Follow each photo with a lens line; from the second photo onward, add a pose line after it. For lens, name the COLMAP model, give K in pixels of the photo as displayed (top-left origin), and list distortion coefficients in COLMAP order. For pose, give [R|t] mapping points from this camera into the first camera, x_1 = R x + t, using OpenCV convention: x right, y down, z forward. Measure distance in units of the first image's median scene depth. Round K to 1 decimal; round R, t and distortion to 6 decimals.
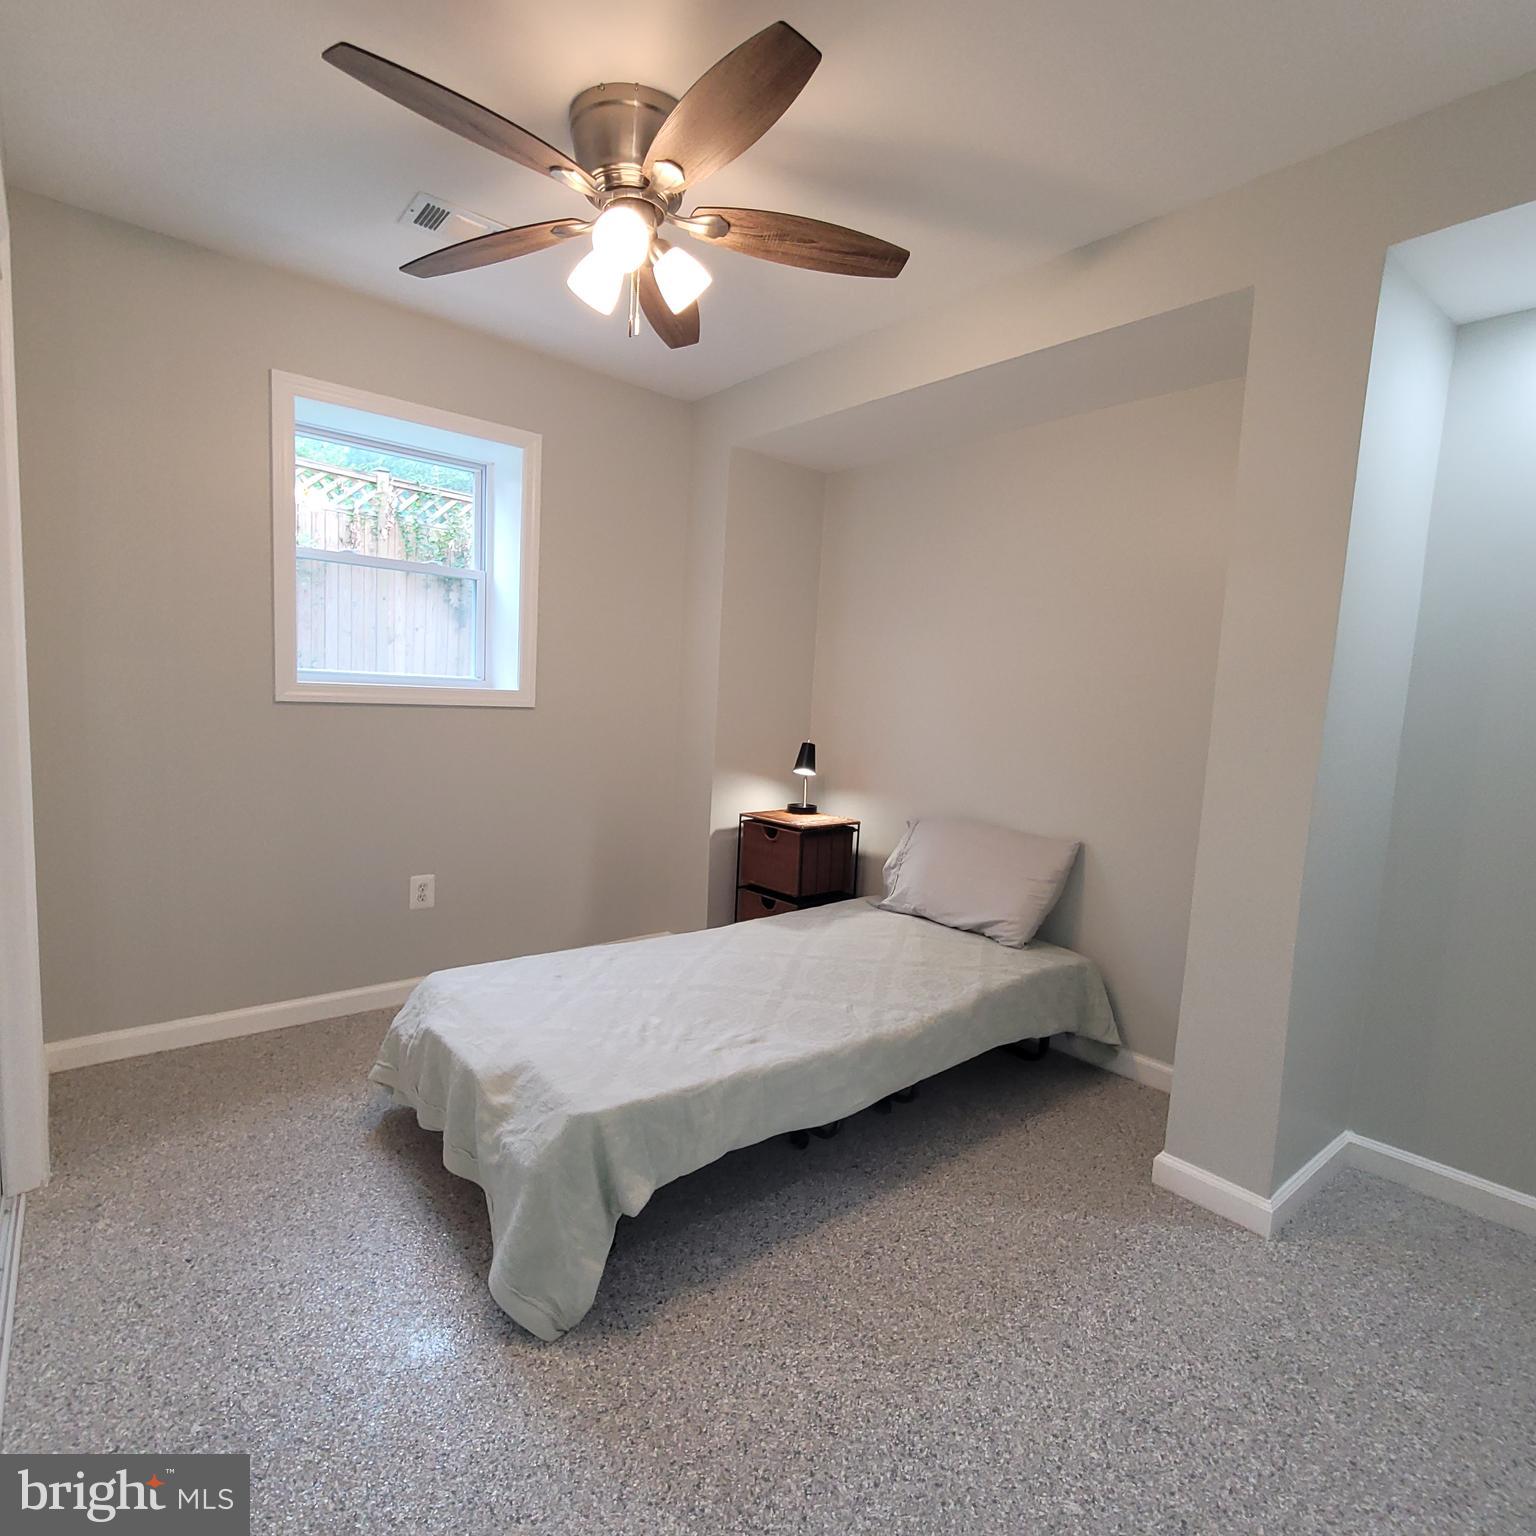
lens RADIAL K [[837.7, 0, 771.8], [0, 837.7, 770.5], [0, 0, 1]] dist [-0.006126, 0.001677]
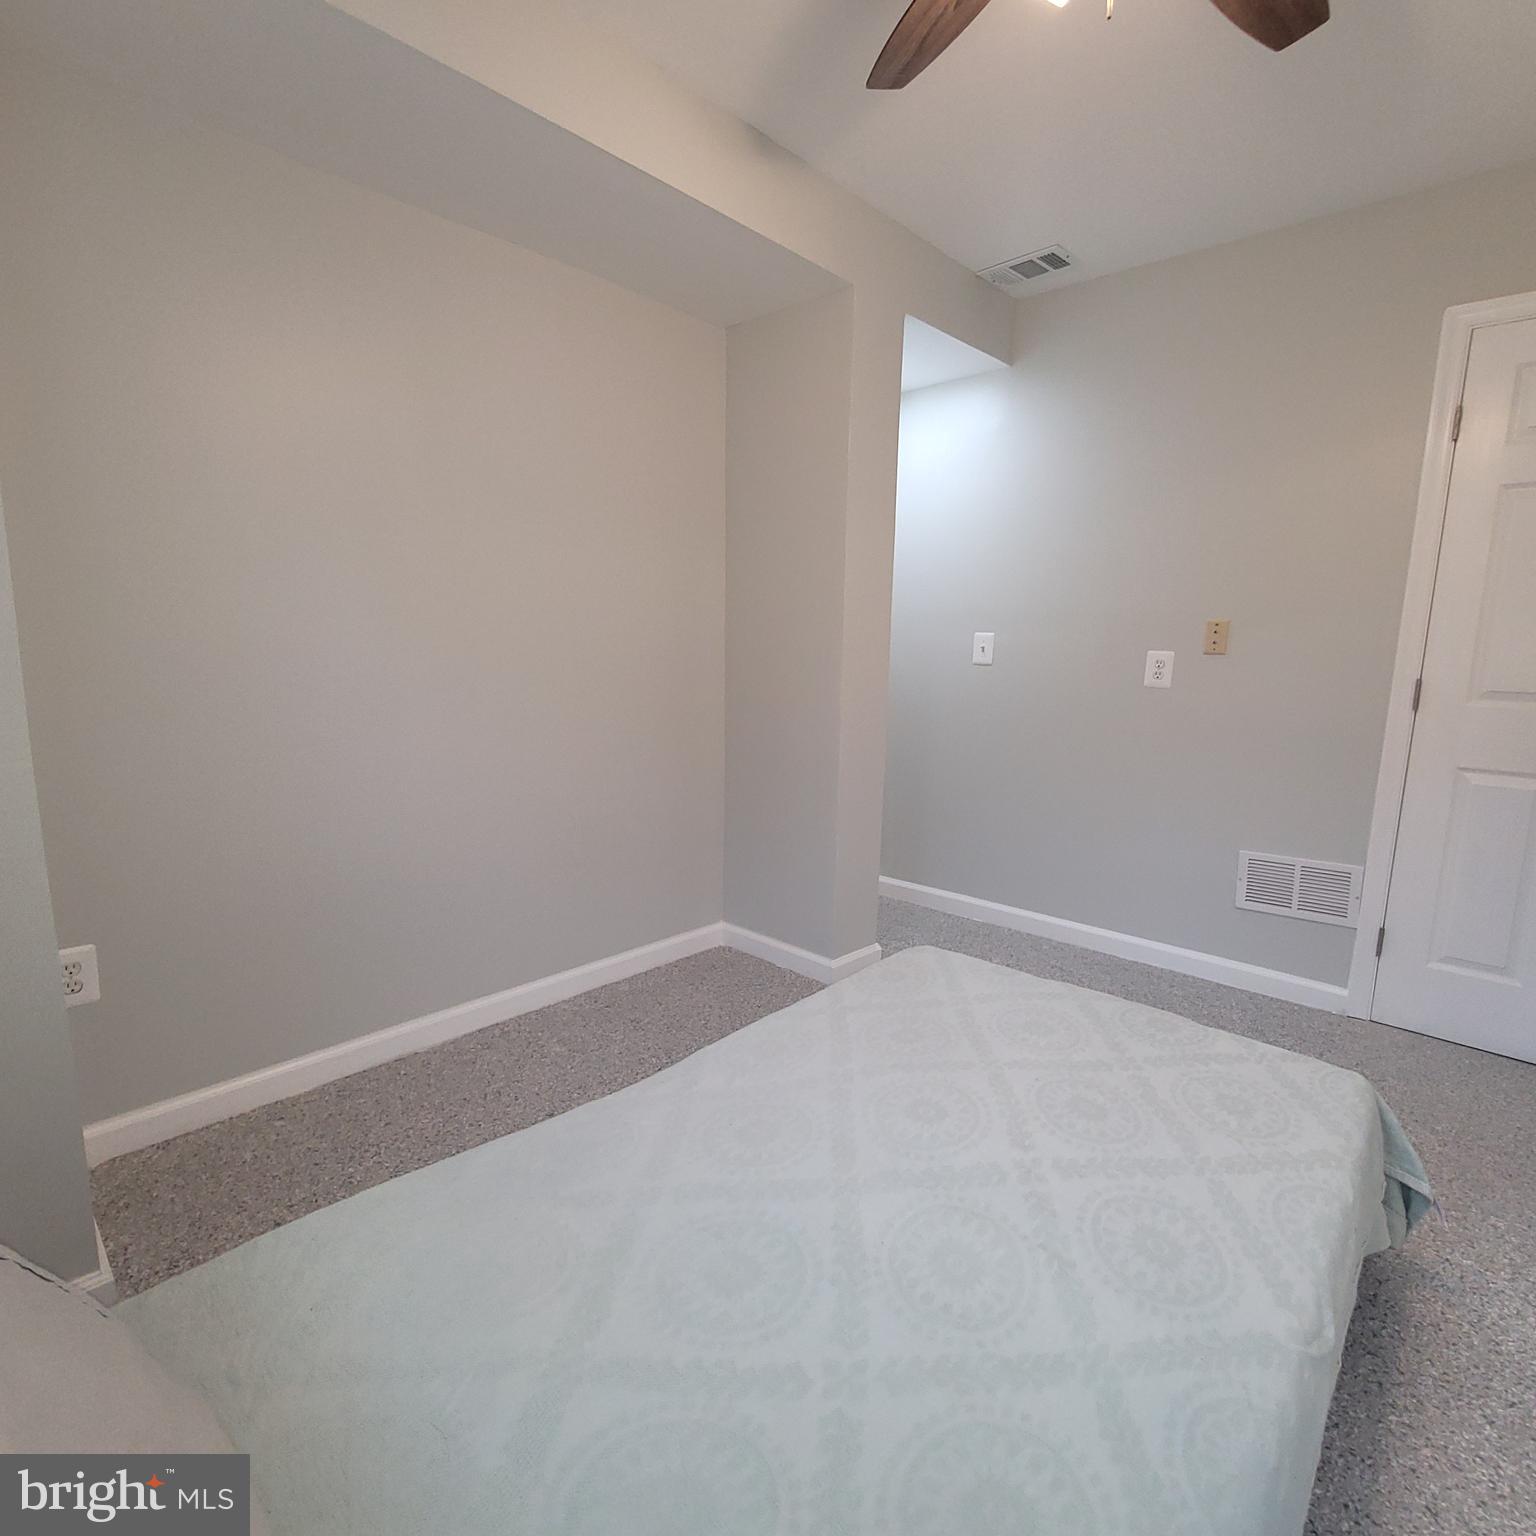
lens RADIAL K [[837.7, 0, 769.7], [0, 837.7, 776.2], [0, 0, 1]] dist [-0.006126, 0.001677]
pose [[-0.111061, -0.206399, 0.972144, -0.816014], [0.070282, 0.974116, 0.214847, -0.128000], [-0.991325, 0.092185, -0.093680, 1.317954]]
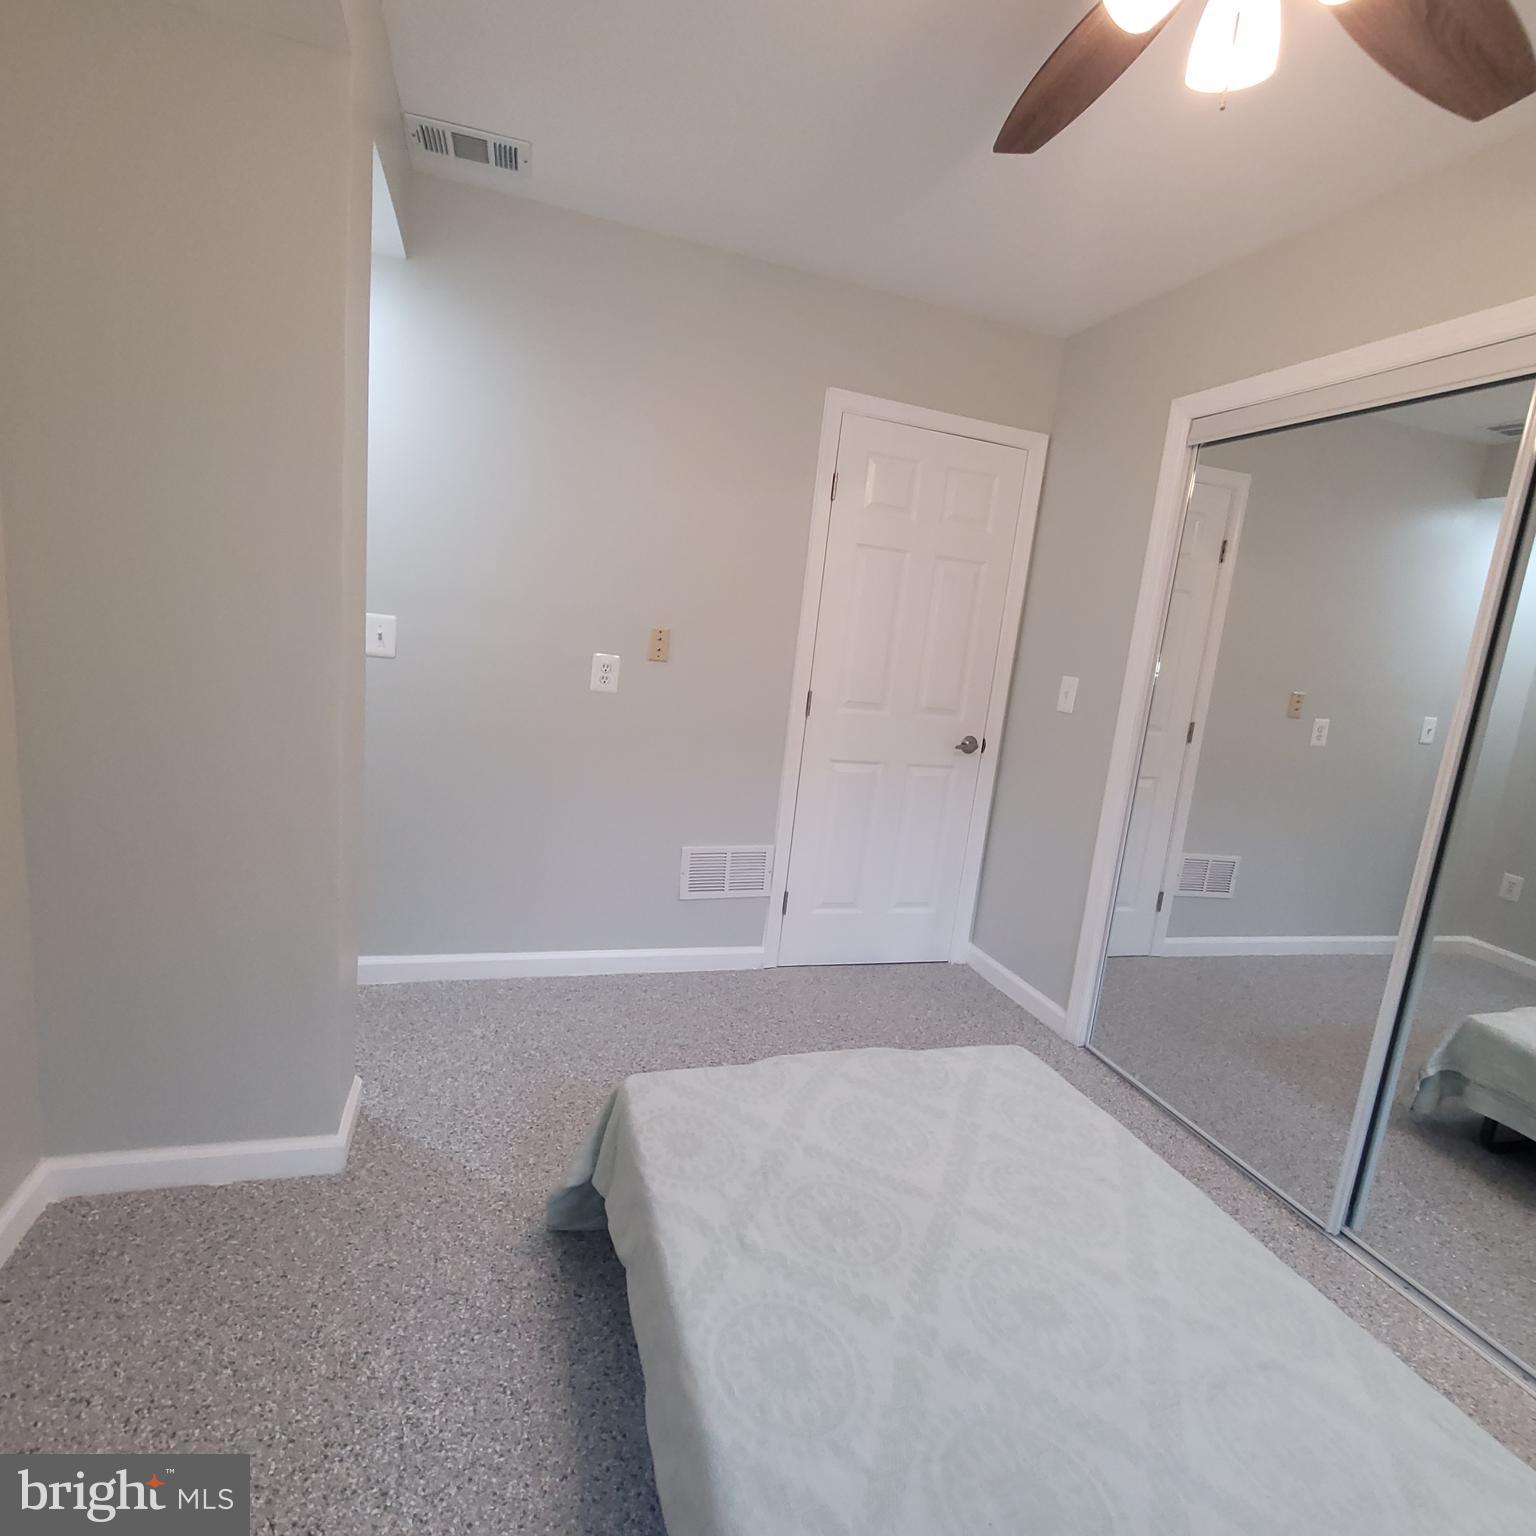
lens RADIAL K [[837.7, 0, 766.1], [0, 837.7, 775.8], [0, 0, 1]] dist [-0.006126, 0.001677]
pose [[-0.914391, -0.211468, 0.345212, -0.167772], [-0.113990, 0.952715, 0.281674, -0.210417], [-0.388454, 0.218210, -0.895259, 1.678013]]
